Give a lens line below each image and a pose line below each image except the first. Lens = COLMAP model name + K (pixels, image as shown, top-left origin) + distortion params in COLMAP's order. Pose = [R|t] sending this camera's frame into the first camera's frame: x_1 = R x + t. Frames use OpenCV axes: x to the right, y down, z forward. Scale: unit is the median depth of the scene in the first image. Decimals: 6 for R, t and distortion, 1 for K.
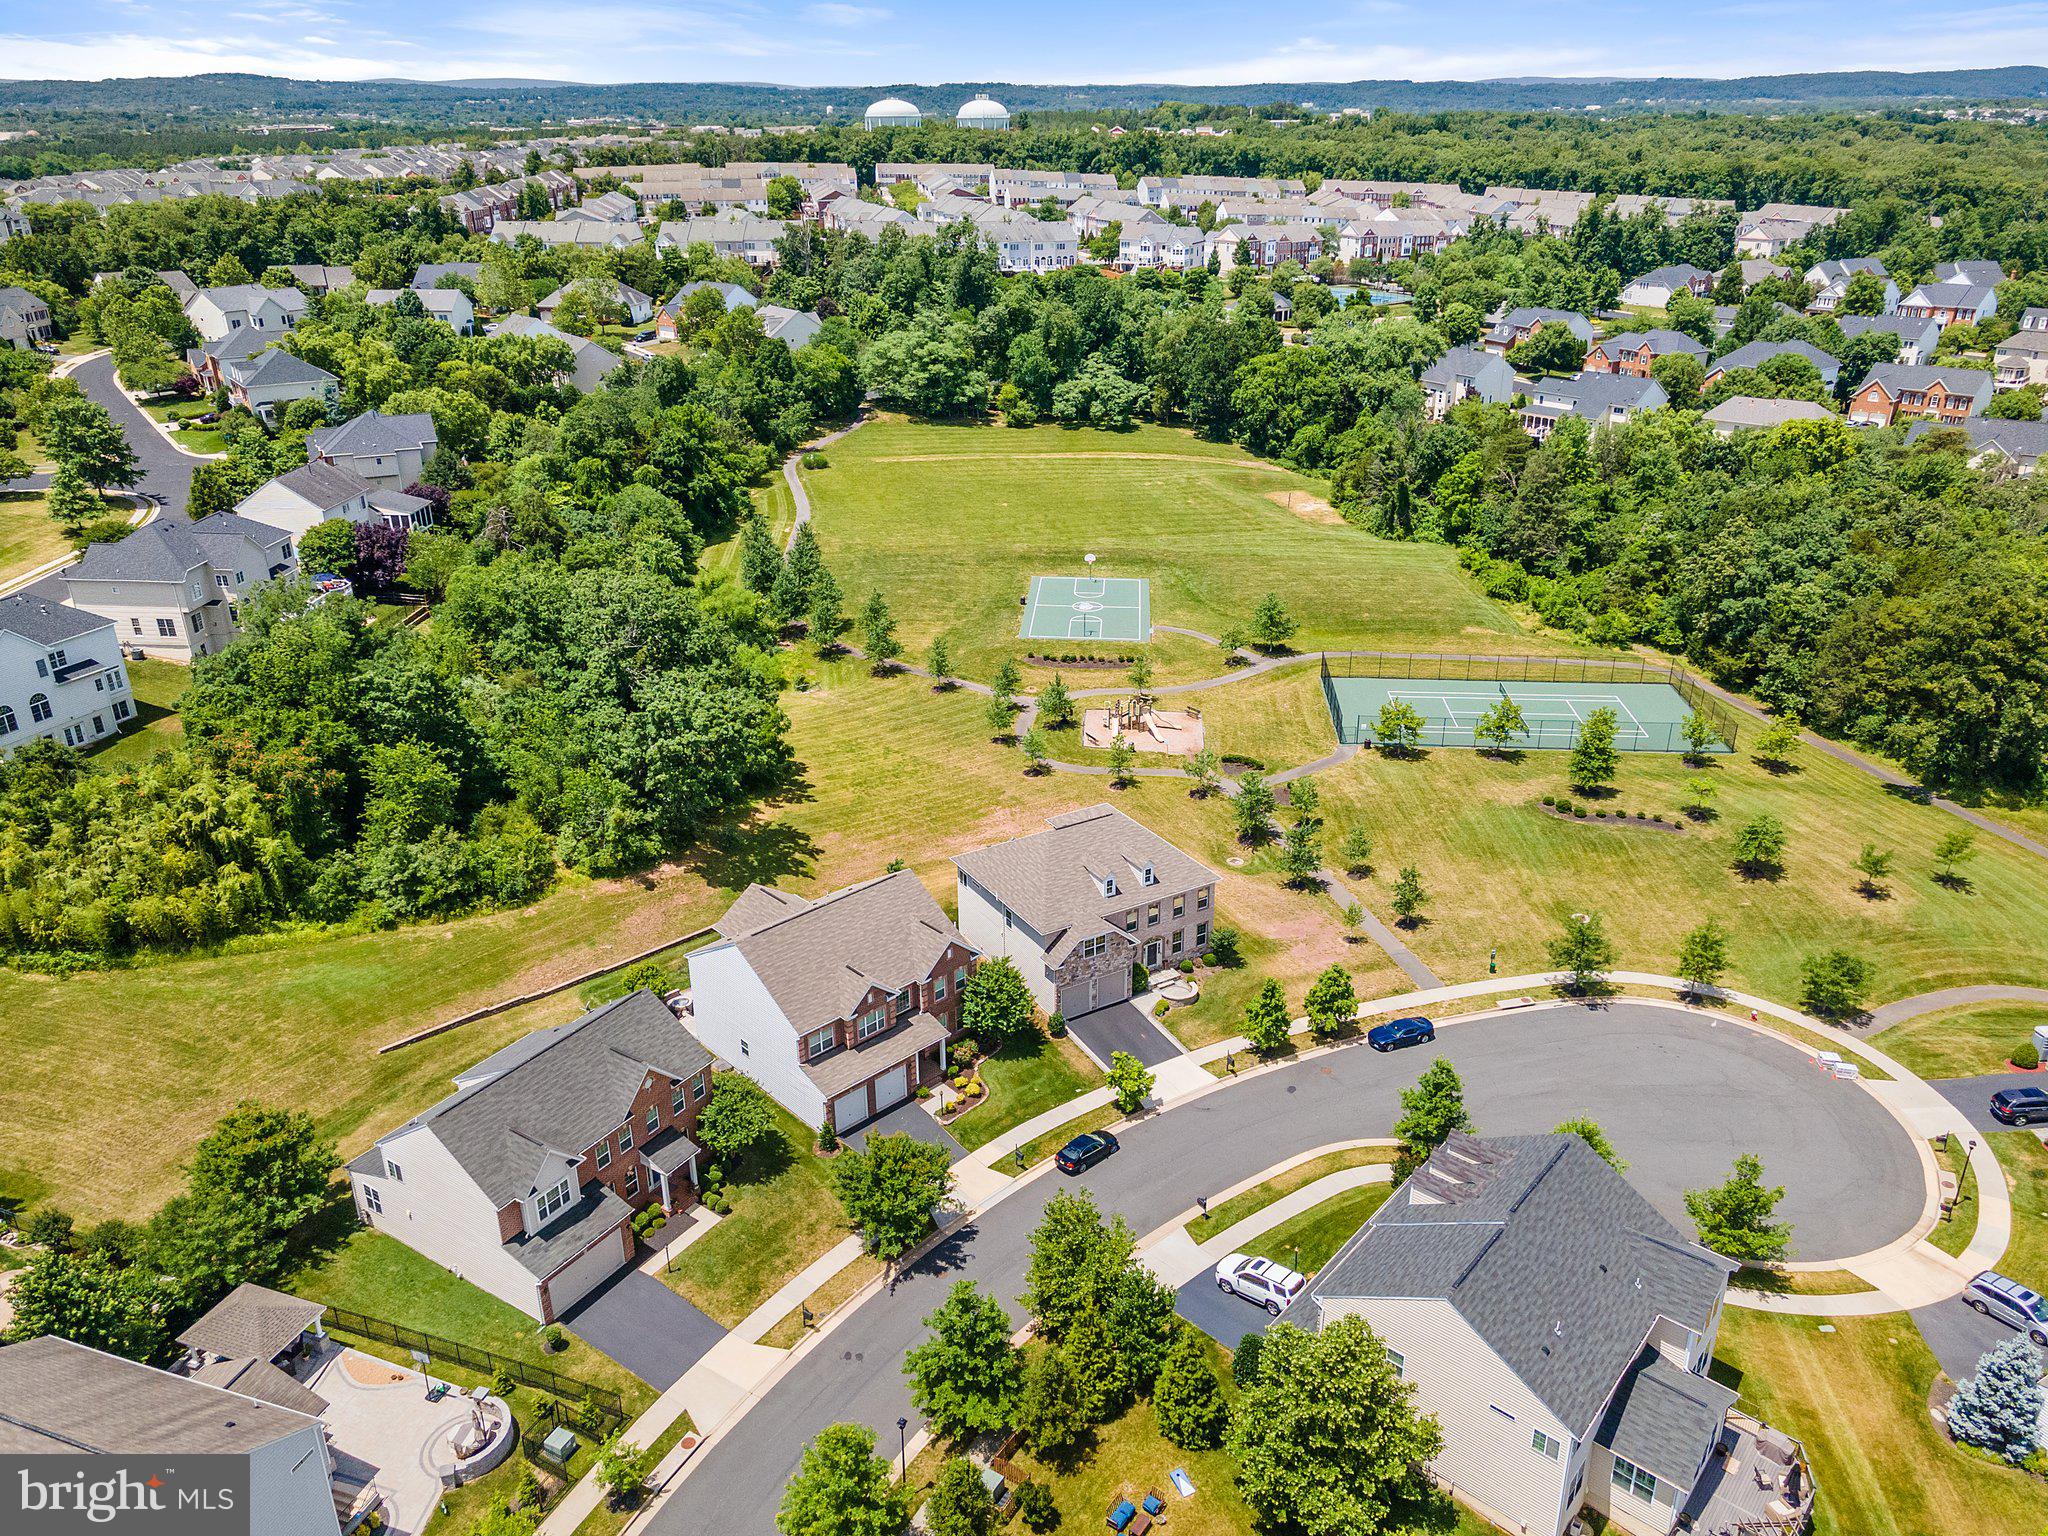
lens RADIAL K [[1490.2, 0, 1017.6], [0, 1490.2, 760.7], [0, 0, 1]] dist [0.023965, 0.034285]
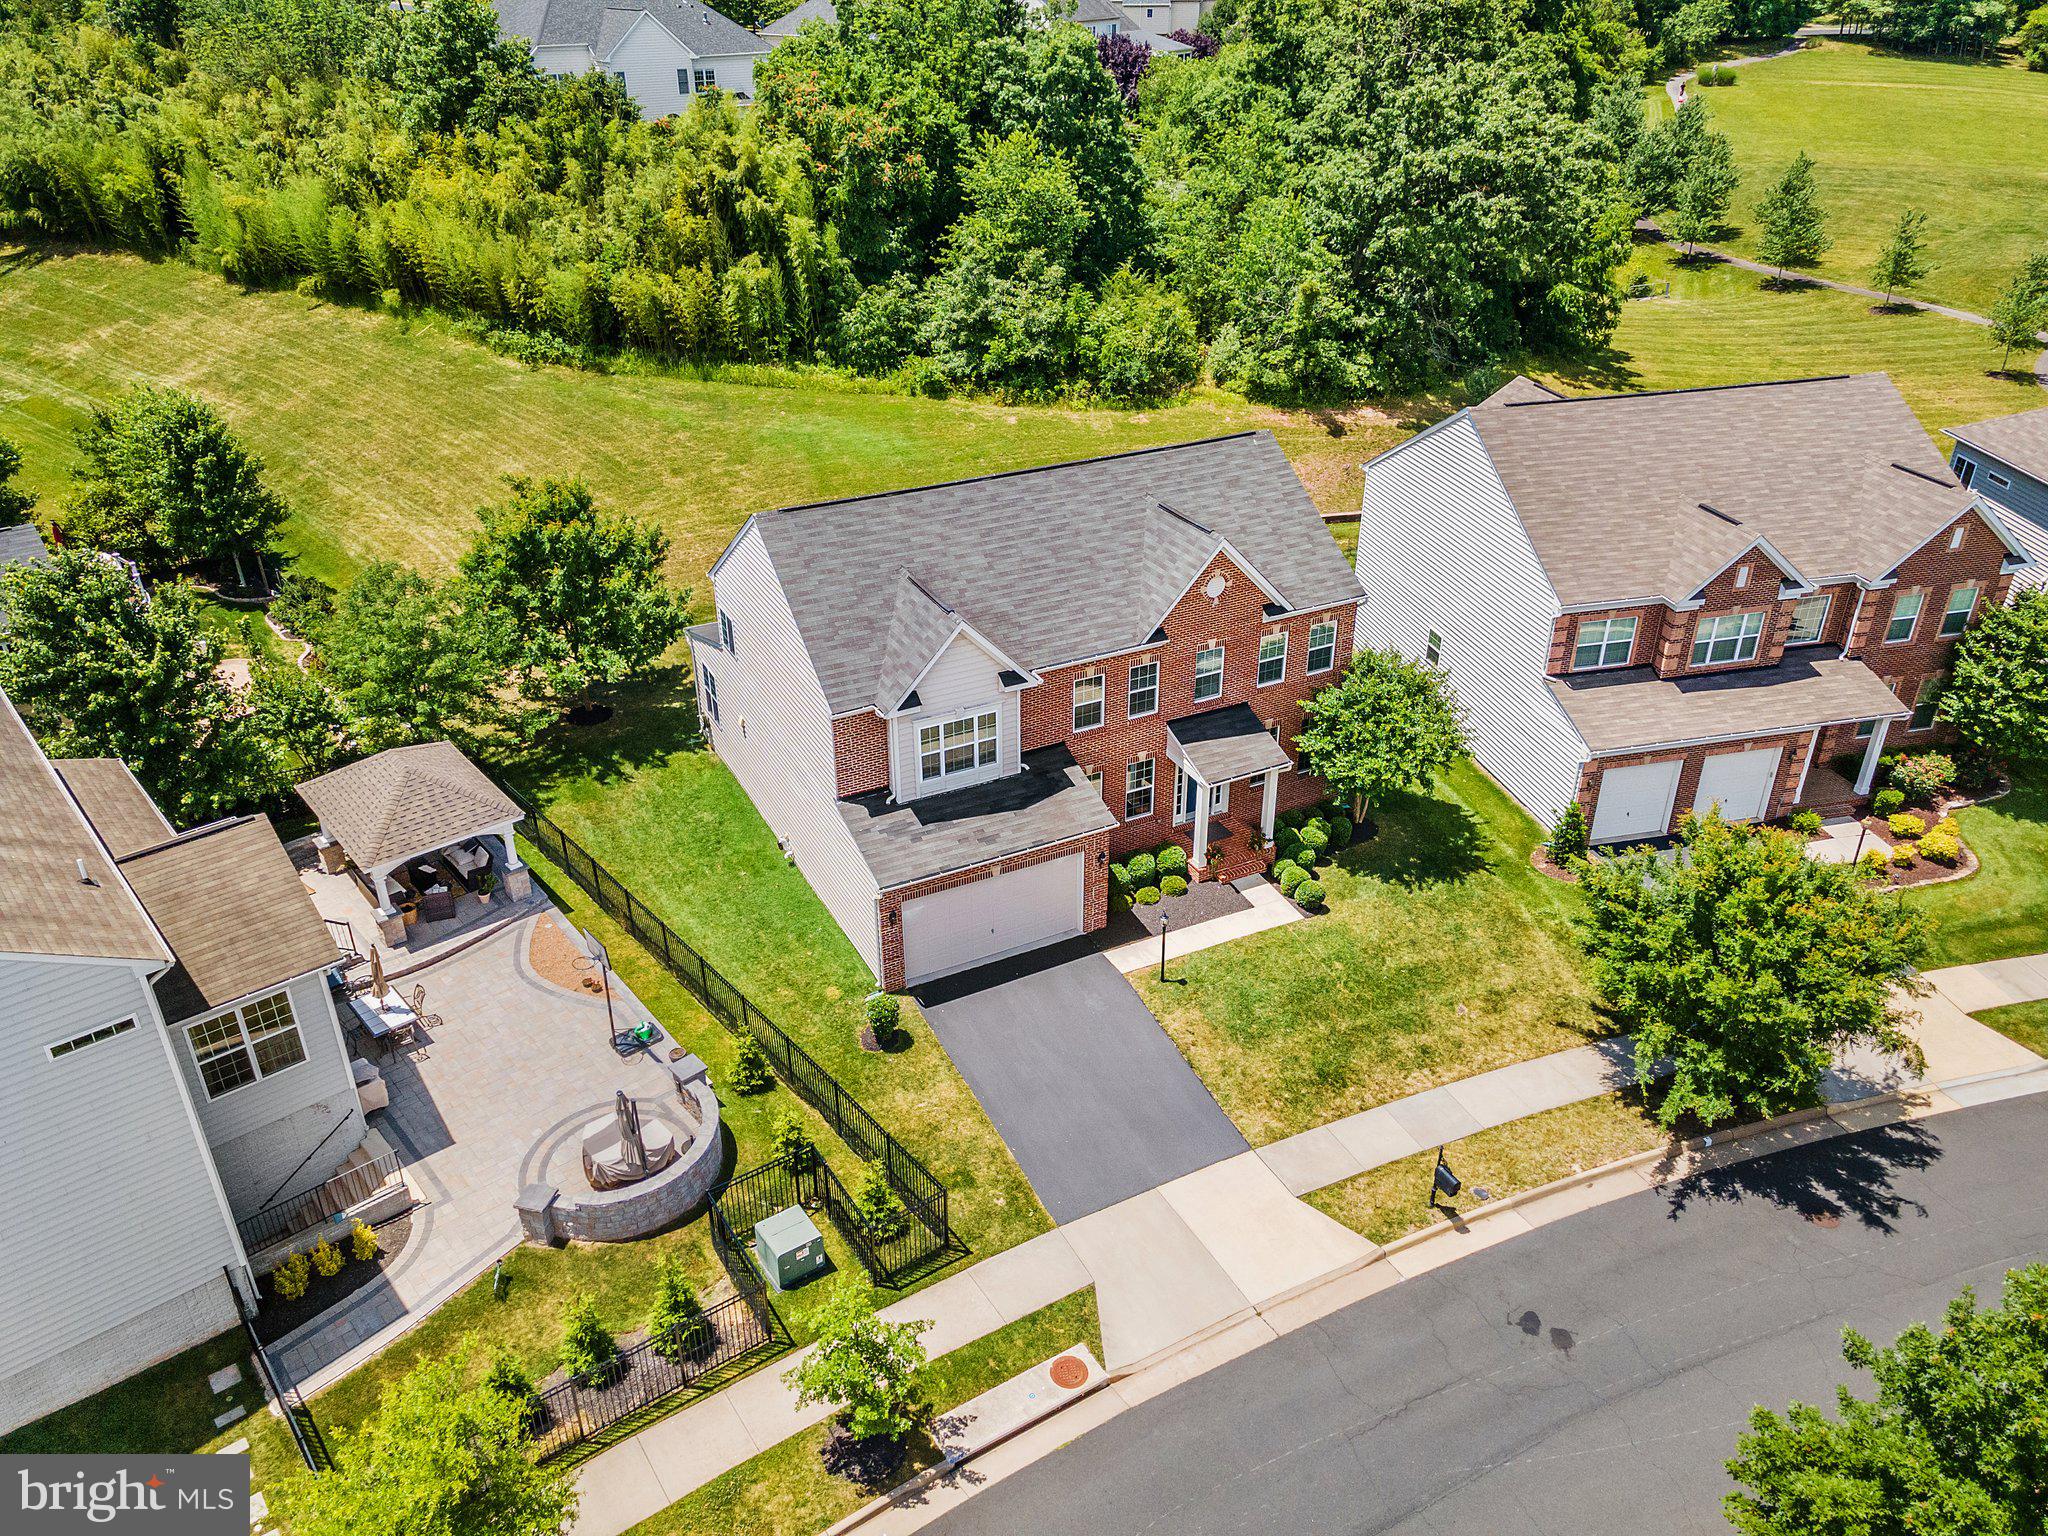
lens RADIAL K [[1490.2, 0, 1017.6], [0, 1490.2, 760.7], [0, 0, 1]] dist [0.023965, 0.034285]
pose [[0.866388, 0.243858, -0.435780, -0.074034], [-0.199994, 0.969059, 0.144661, 0.181570], [0.457574, -0.038180, 0.888352, 0.478962]]
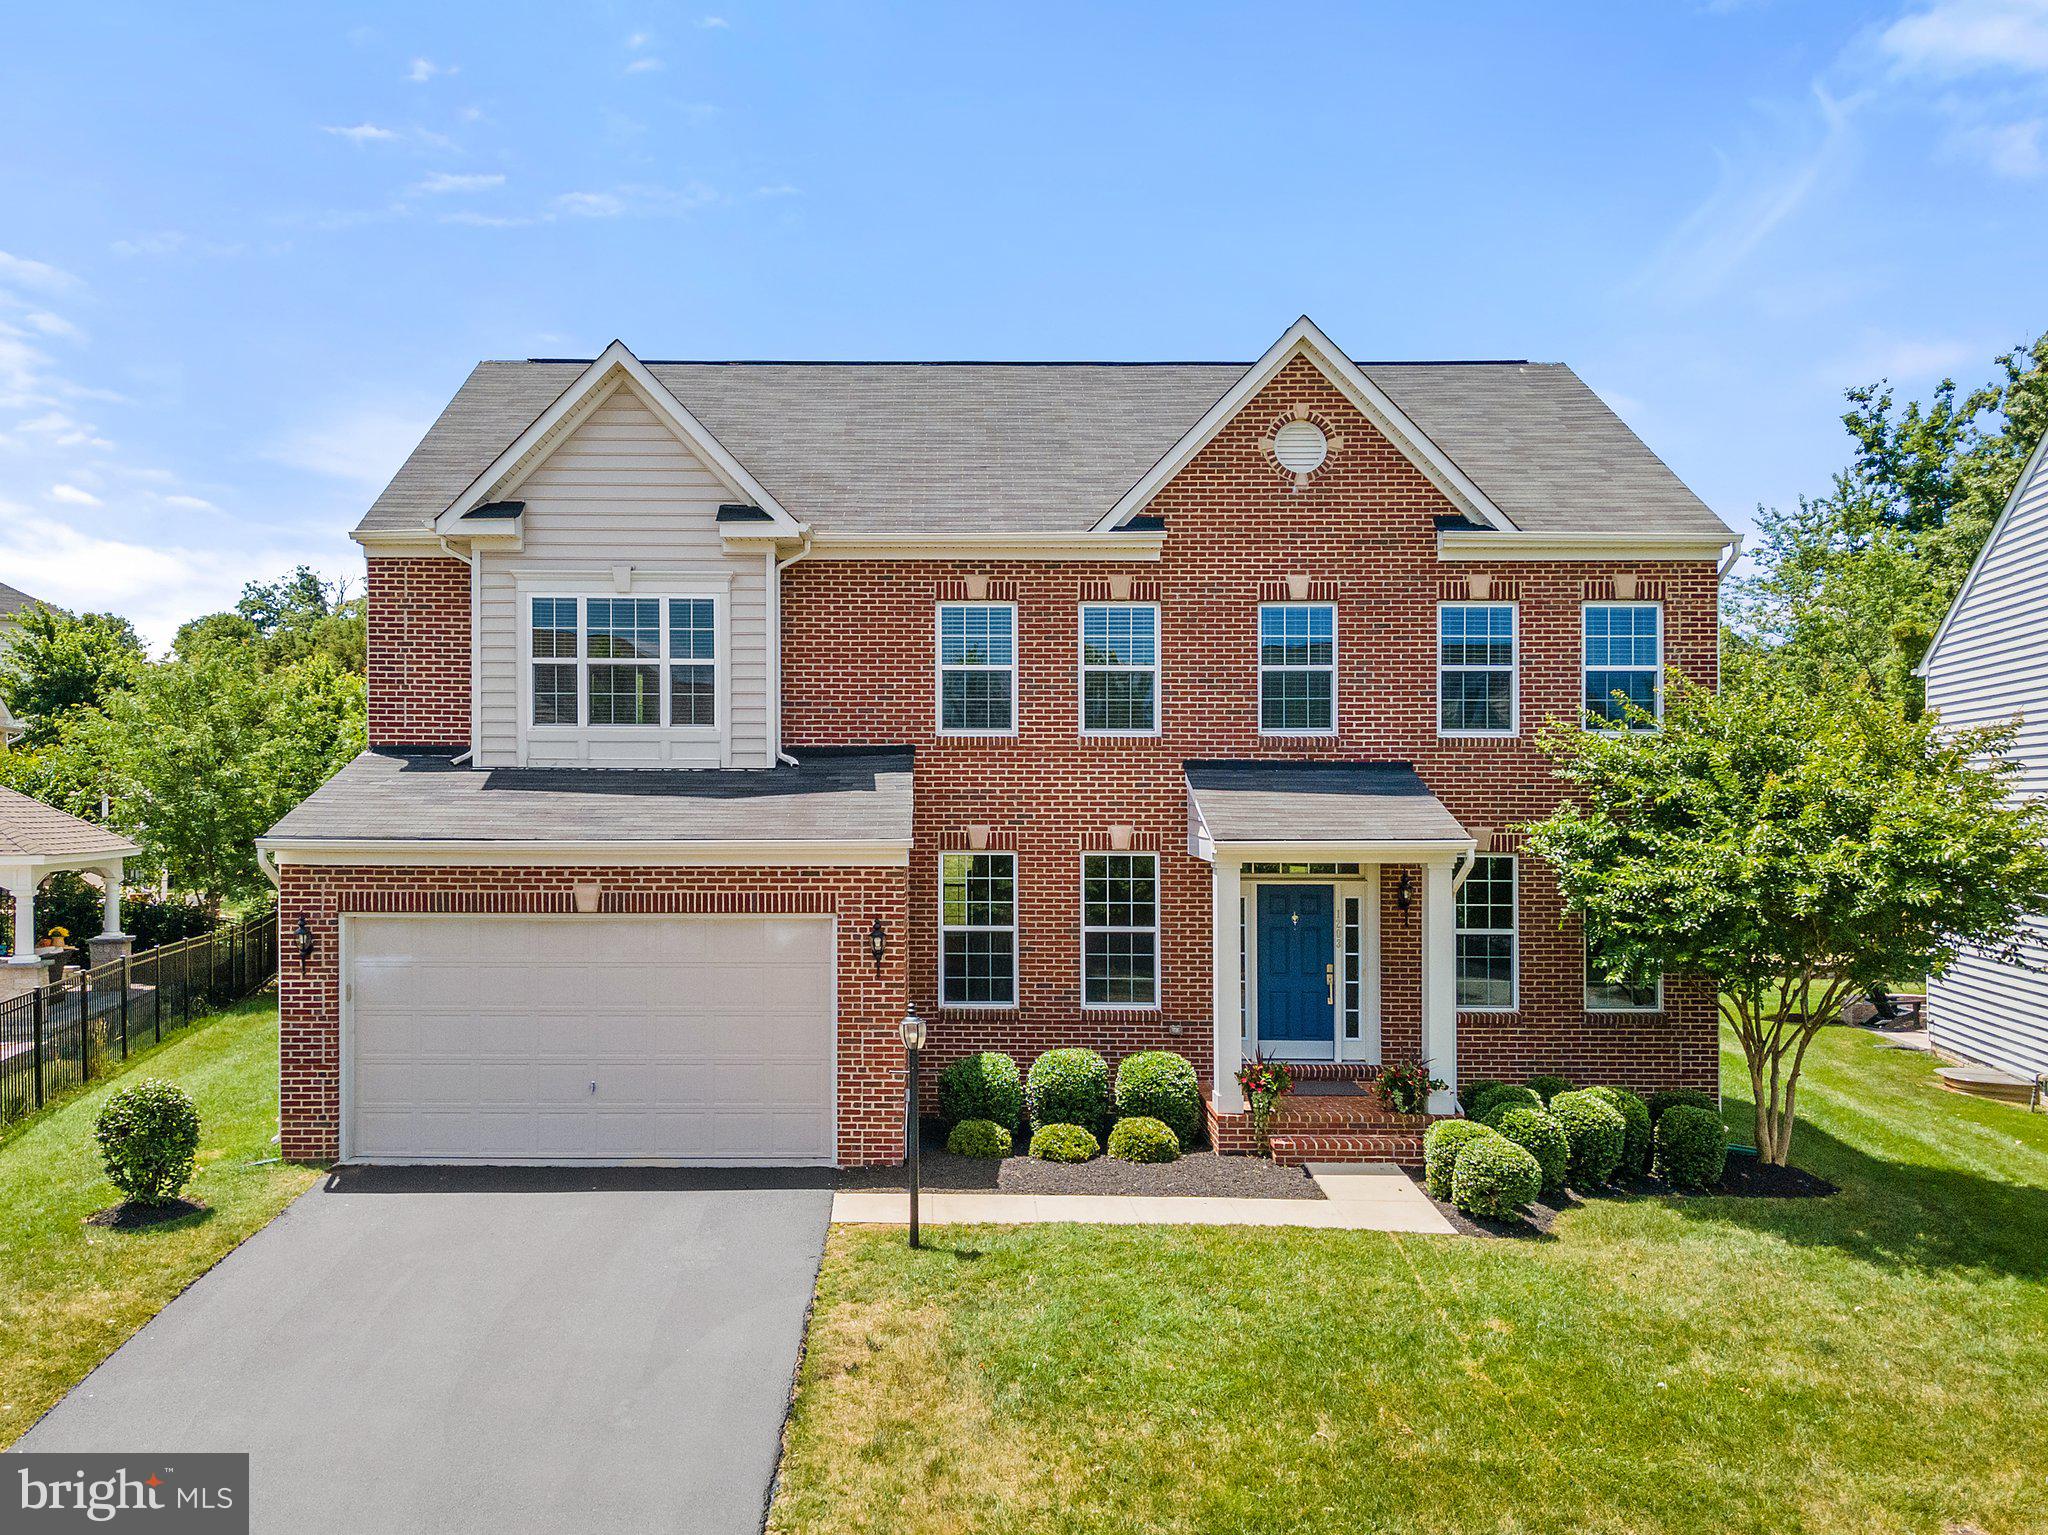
lens RADIAL K [[1598.6, 0, 942.7], [0, 1598.6, 831.4], [0, 0, 1]] dist [0.059969, 0.001782]
pose [[0.537090, 0.013022, -0.843424, -0.074499], [-0.340963, 0.917908, -0.202952, 0.277471], [0.771543, 0.396580, 0.497439, 0.746891]]
